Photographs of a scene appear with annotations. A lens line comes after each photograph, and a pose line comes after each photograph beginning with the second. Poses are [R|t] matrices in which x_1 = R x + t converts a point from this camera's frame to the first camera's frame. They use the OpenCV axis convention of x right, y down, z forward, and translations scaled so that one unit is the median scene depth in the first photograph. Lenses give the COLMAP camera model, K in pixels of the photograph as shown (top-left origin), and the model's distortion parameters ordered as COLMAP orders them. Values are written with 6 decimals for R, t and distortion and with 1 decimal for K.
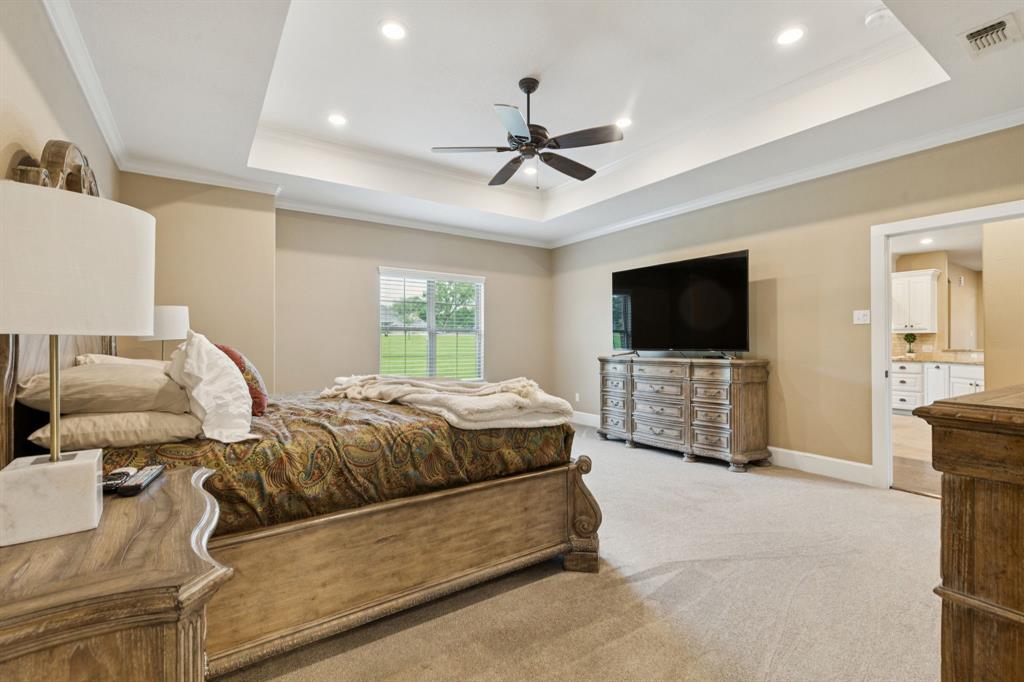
lens RADIAL K [[464.4, 0, 512.0], [0, 464.4, 341.0], [0, 0, 1]] dist [-0.000140, -0.000285]
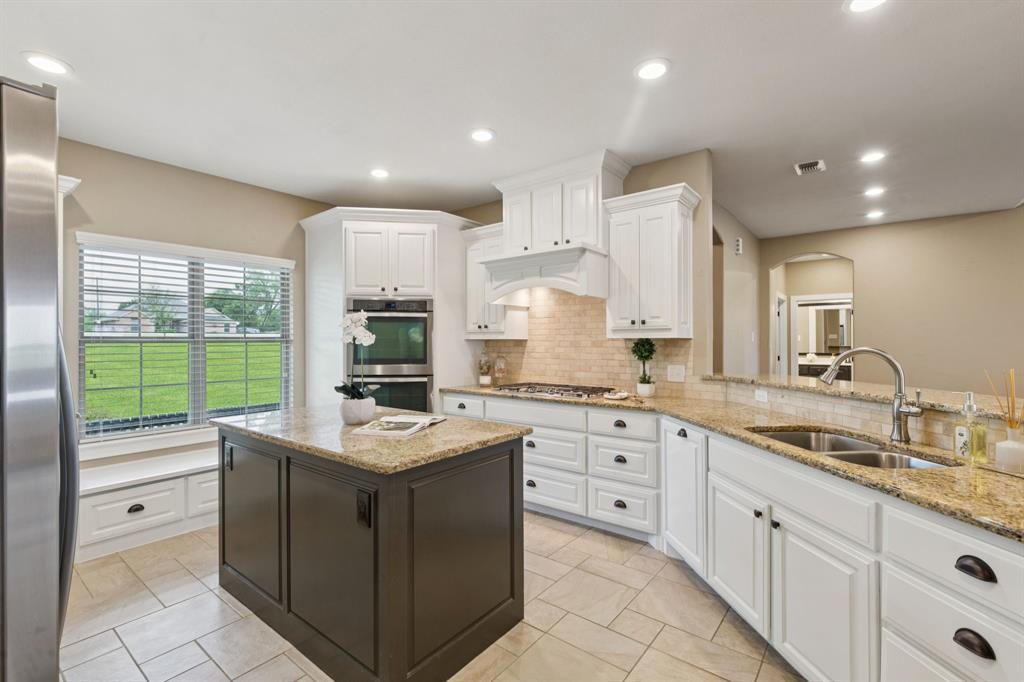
lens RADIAL K [[464.4, 0, 512.0], [0, 464.4, 341.0], [0, 0, 1]] dist [-0.000140, -0.000285]
pose [[0.952868, -0.001862, 0.303380, 0.618461], [0.001506, 0.999998, 0.001405, -0.015400], [-0.303382, -0.000882, 0.952869, 0.632237]]
